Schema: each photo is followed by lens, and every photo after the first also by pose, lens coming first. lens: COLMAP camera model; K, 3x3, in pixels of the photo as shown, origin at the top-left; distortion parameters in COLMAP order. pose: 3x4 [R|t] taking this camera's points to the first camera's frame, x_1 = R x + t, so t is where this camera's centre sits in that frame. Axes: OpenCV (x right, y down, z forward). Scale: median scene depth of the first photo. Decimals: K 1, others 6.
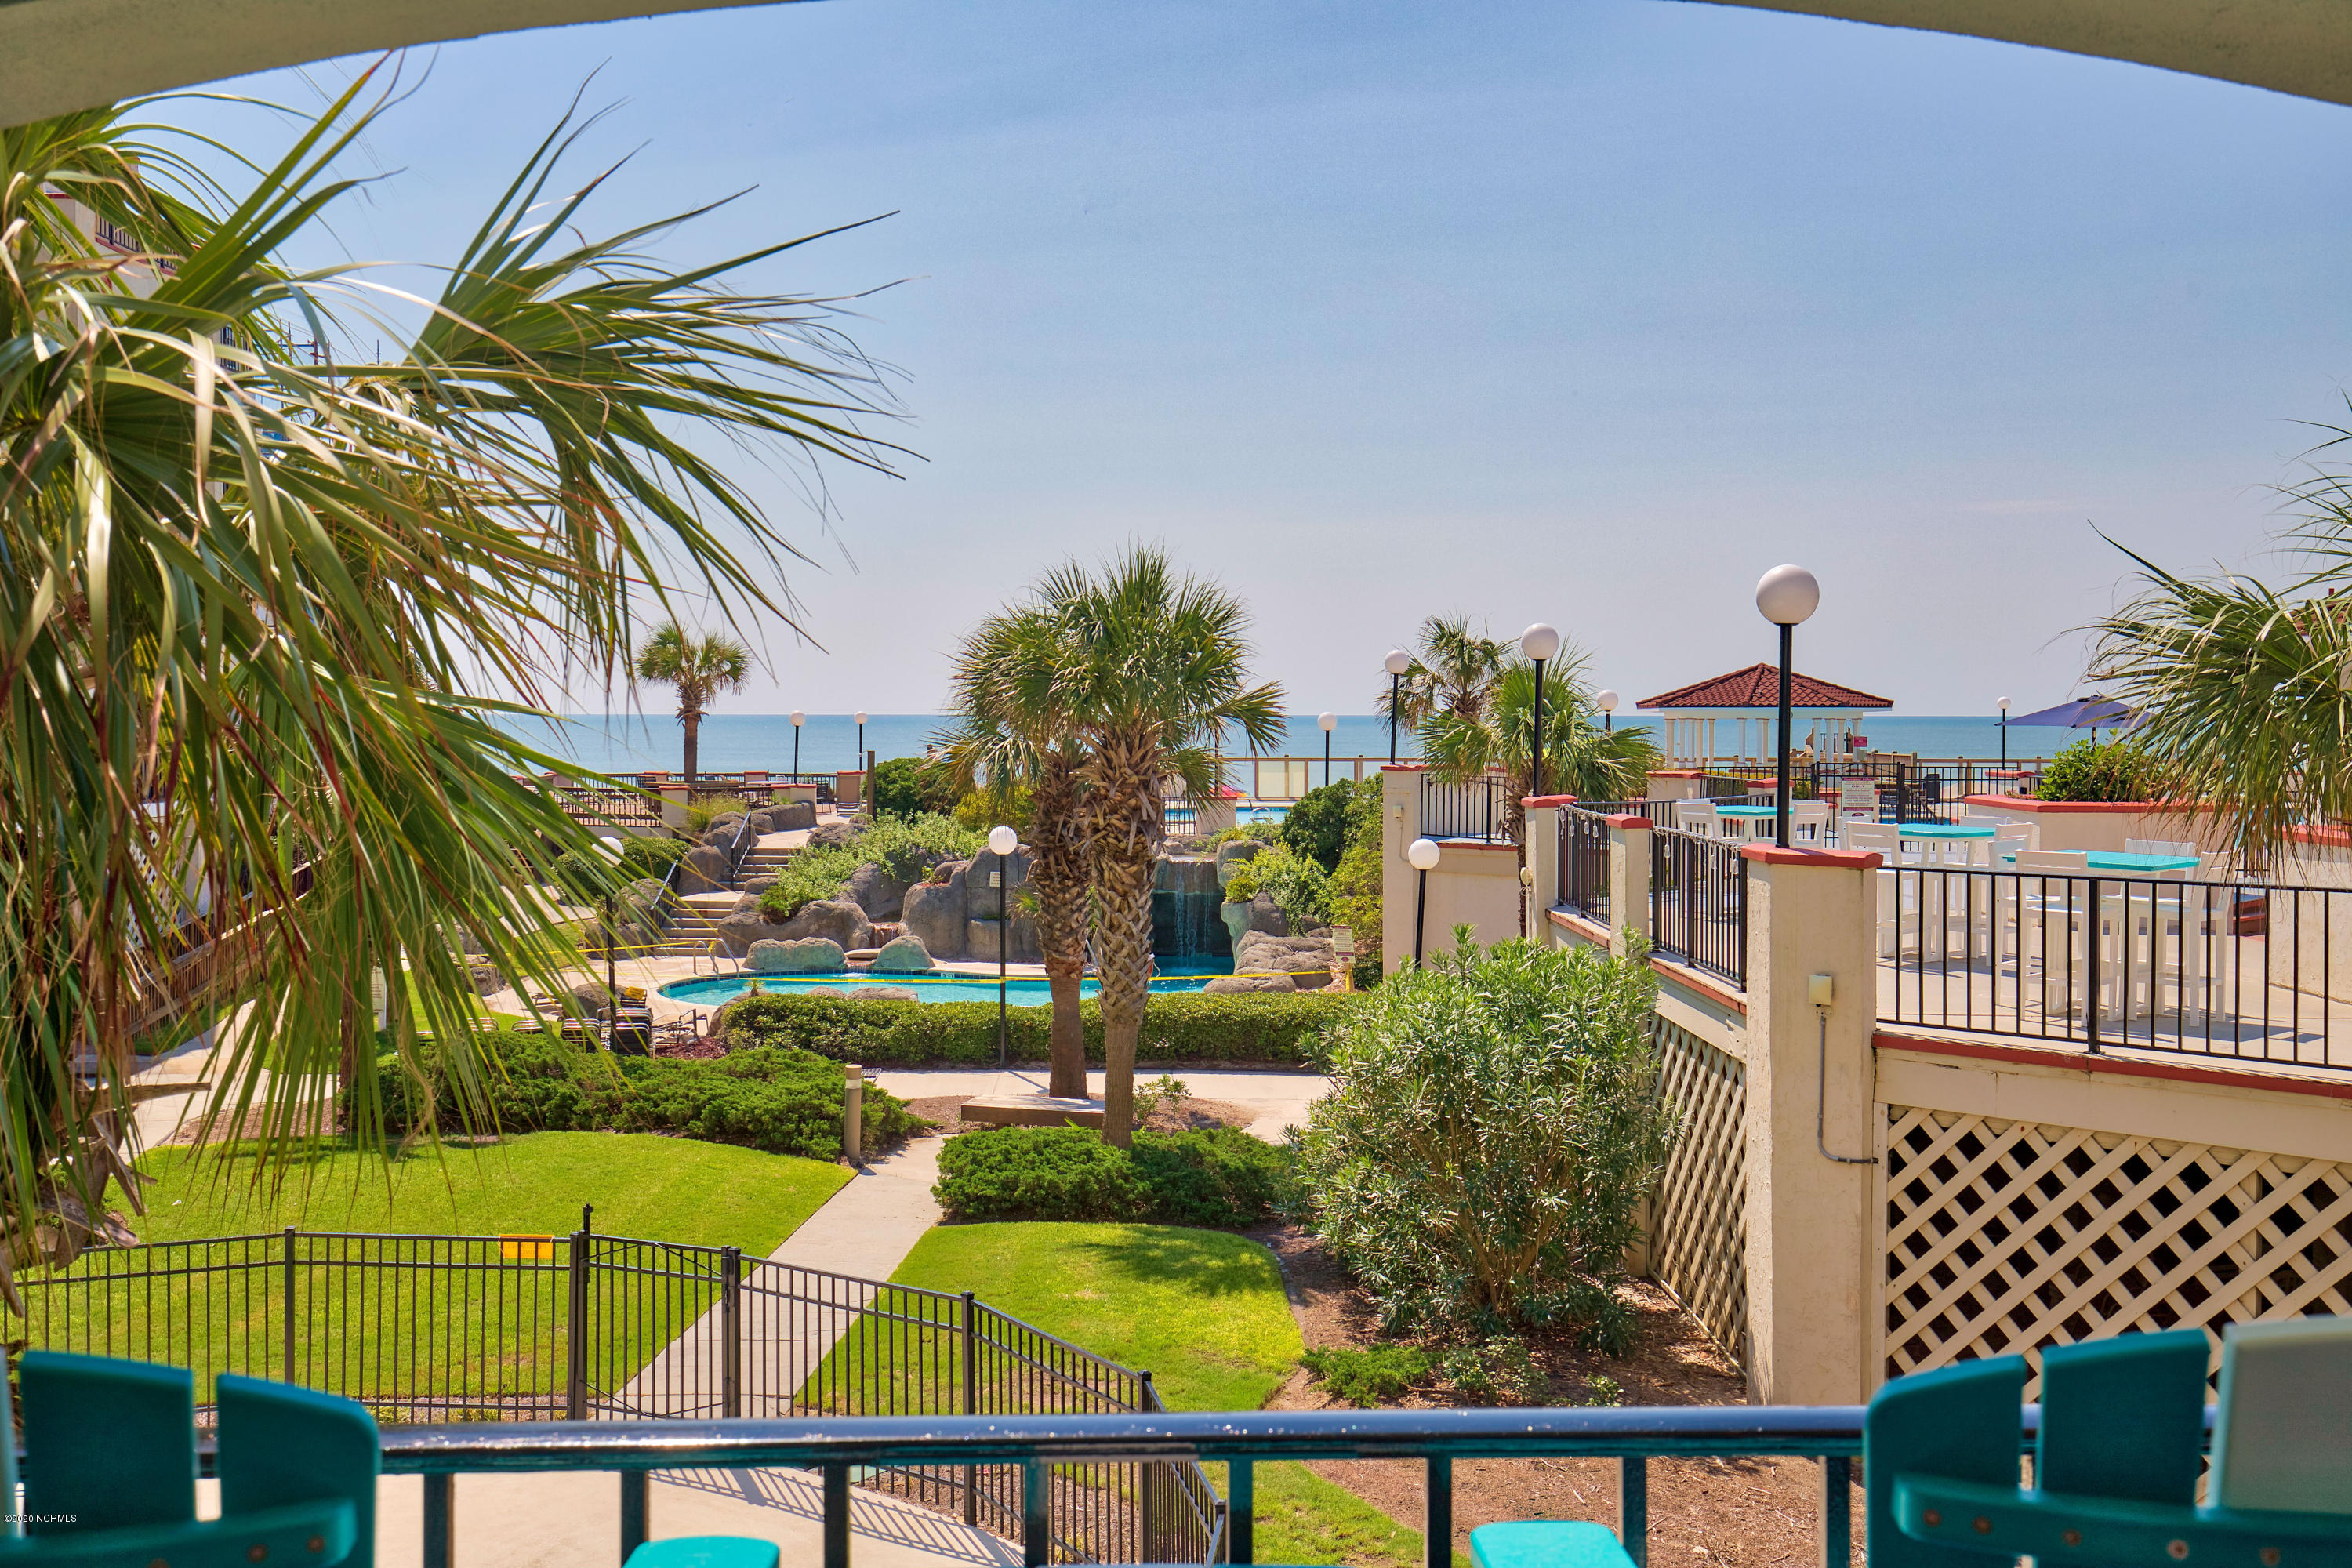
lens RADIAL K [[2208.3, 0, 1198.3], [0, 2208.3, 787.0], [0, 0, 1]] dist [0.037347, 0.000000]
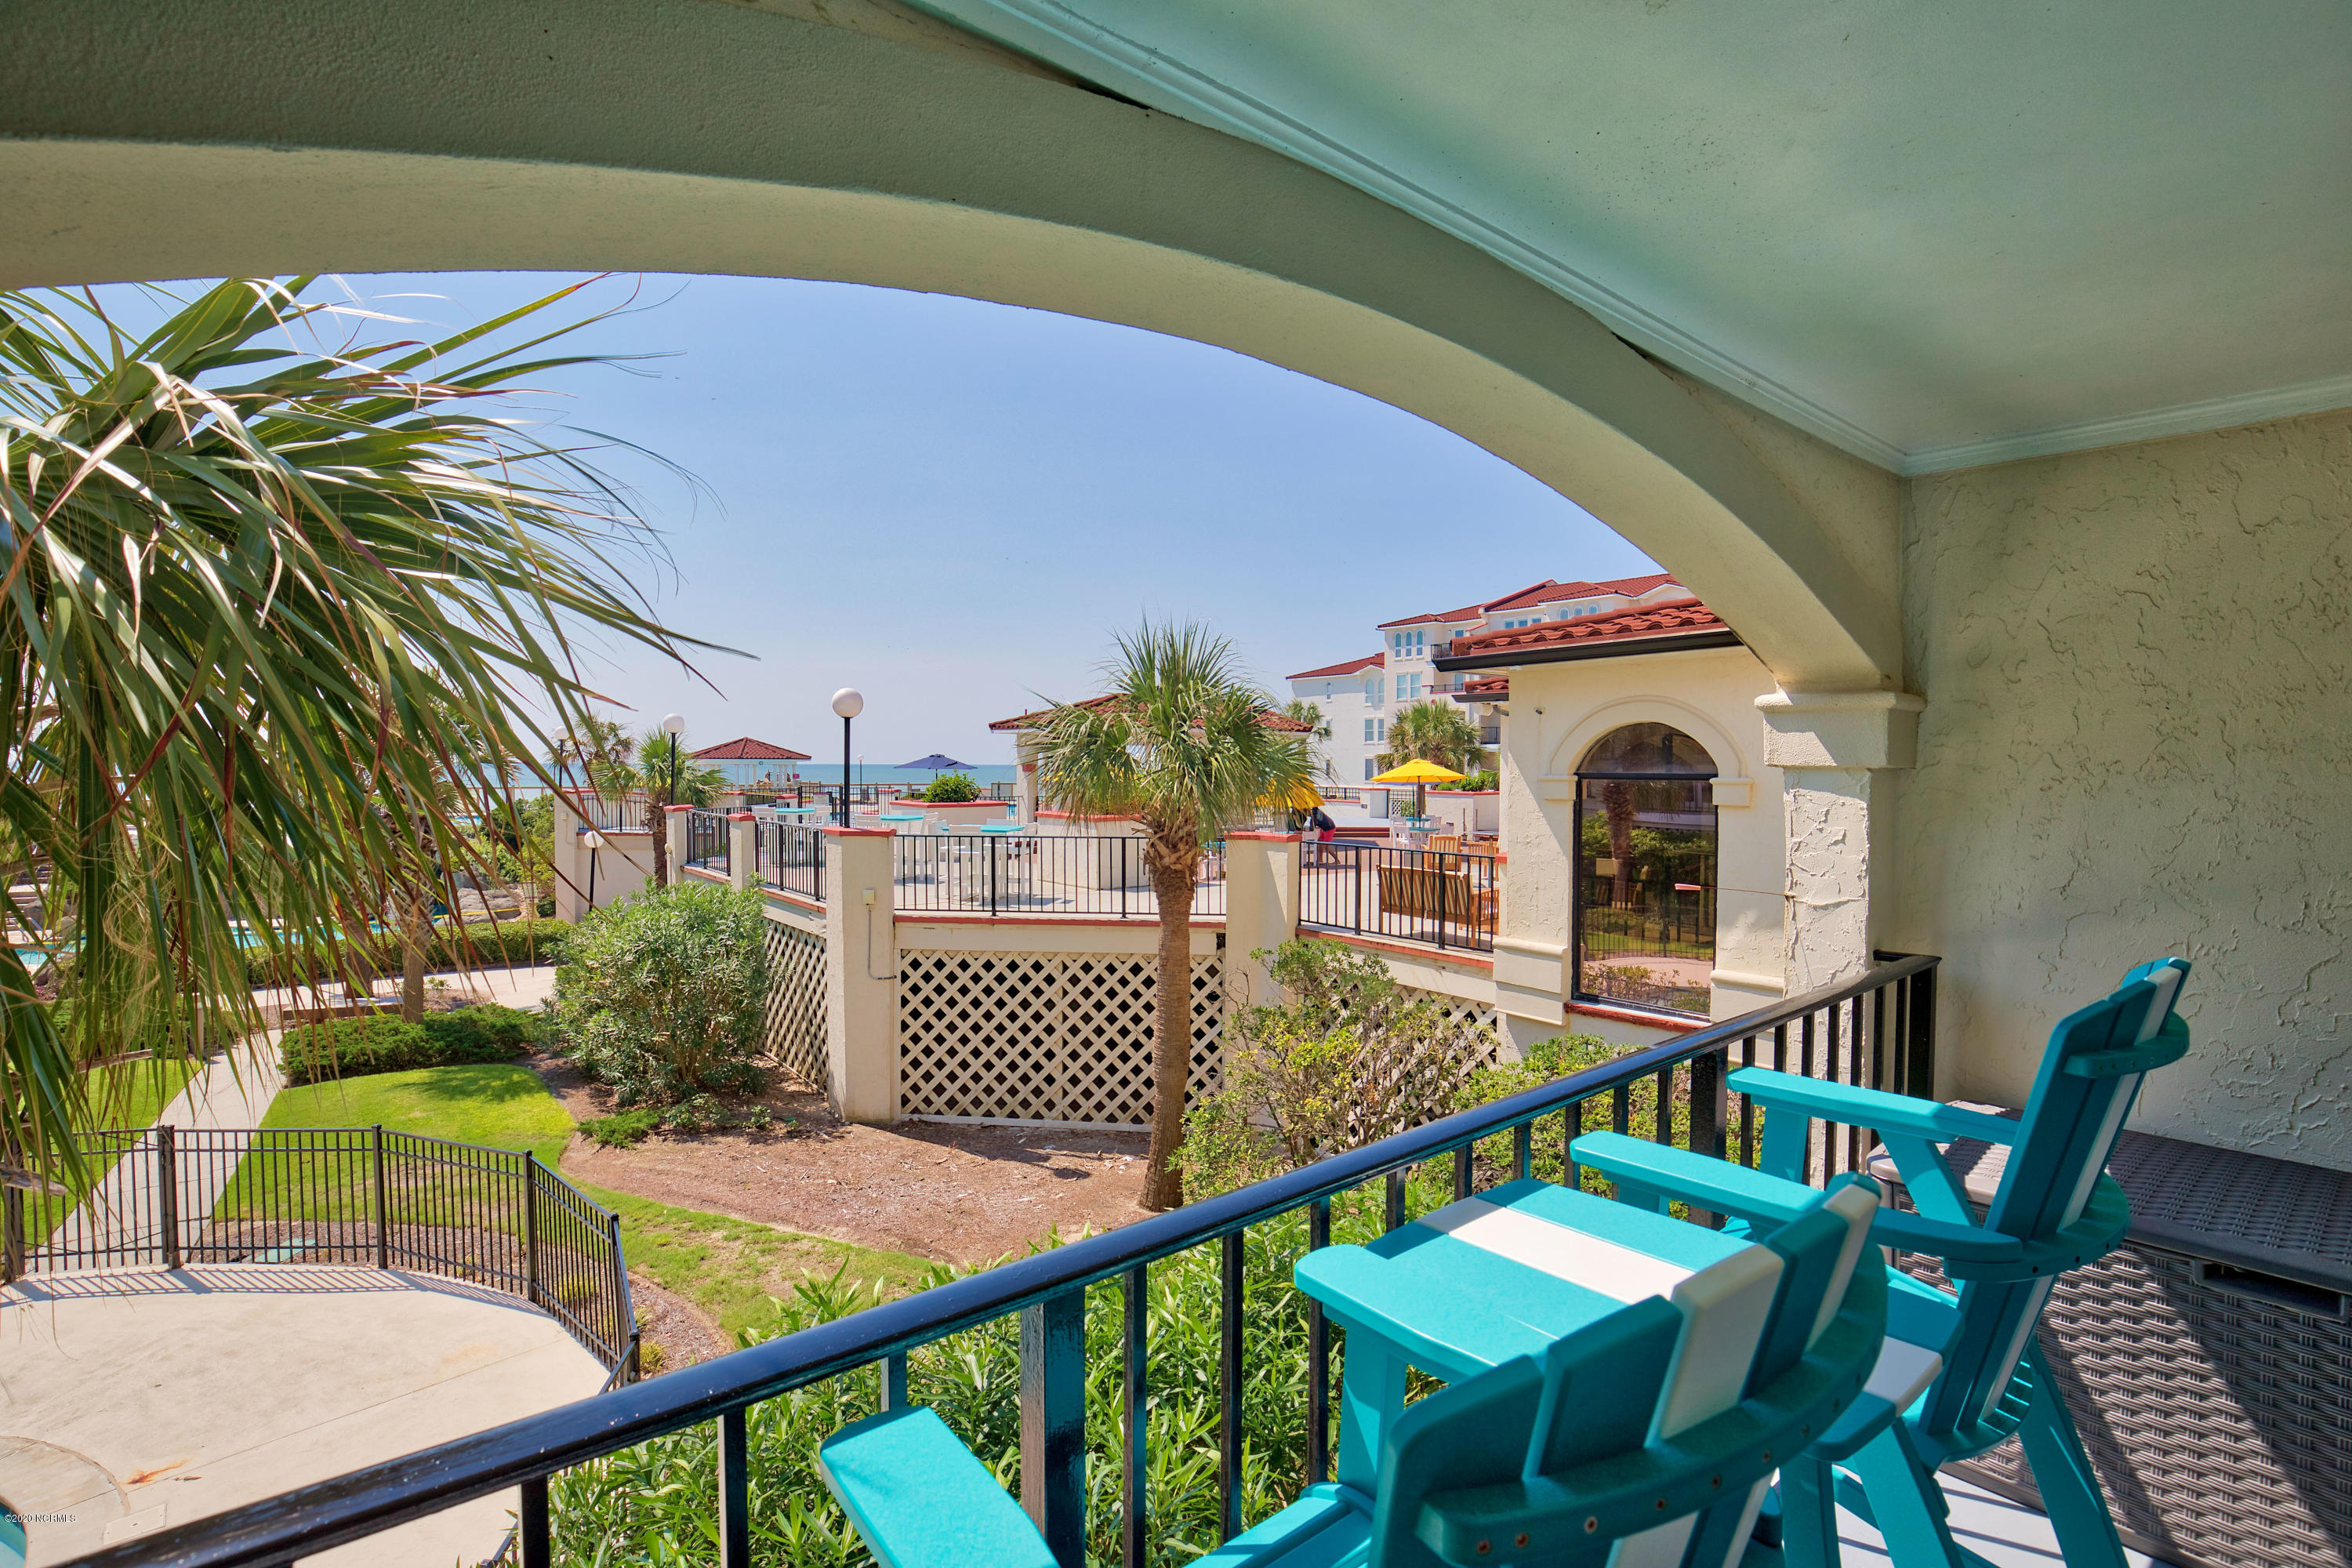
lens RADIAL K [[1068.4, 0, 1144.8], [0, 1068.4, 791.8], [0, 0, 1]] dist [-0.035892, 0.006236]
pose [[0.795144, -0.013674, 0.606267, -0.111066], [0.017507, 0.999847, -0.000409, -0.000484], [-0.606168, 0.010939, 0.795261, 0.063054]]
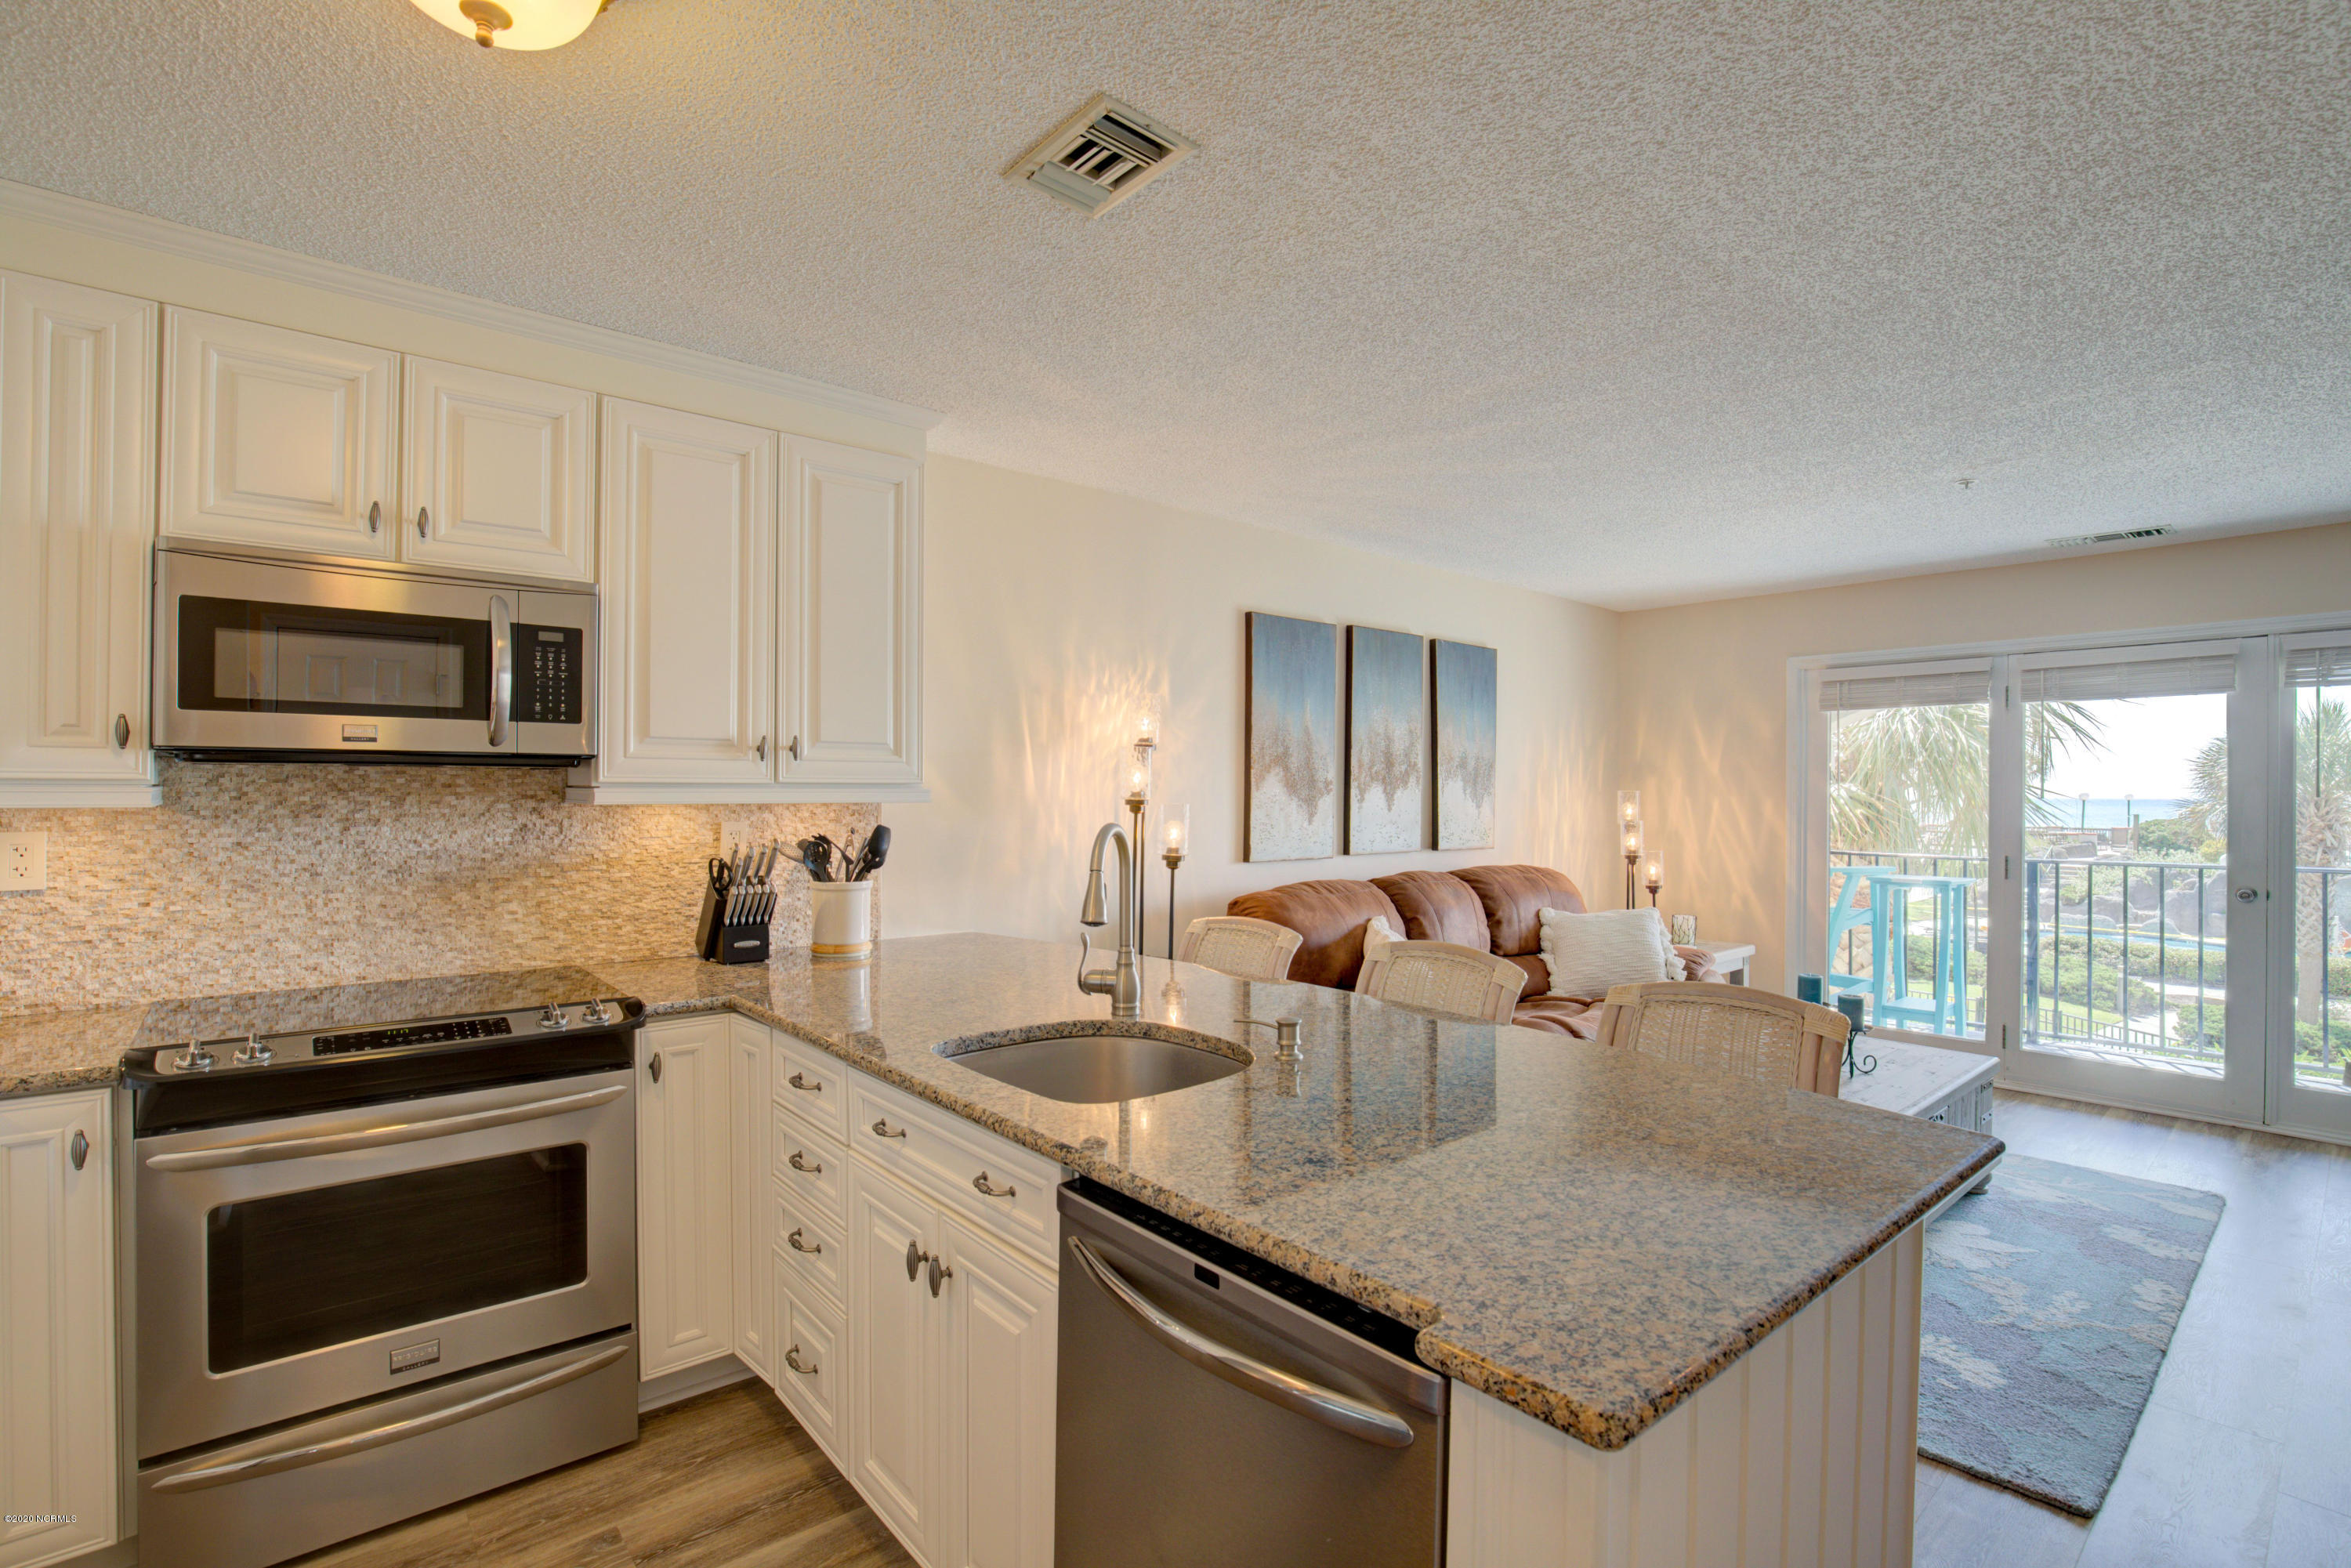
lens RADIAL K [[1067.9, 0, 1181.5], [0, 1067.9, 787.8], [0, 0, 1]] dist [-0.035892, 0.006236]
pose [[0.631644, -0.003096, -0.775252, 0.036728], [-0.029385, 0.999178, -0.027932, 0.018135], [0.774701, 0.040424, 0.631034, -0.289231]]
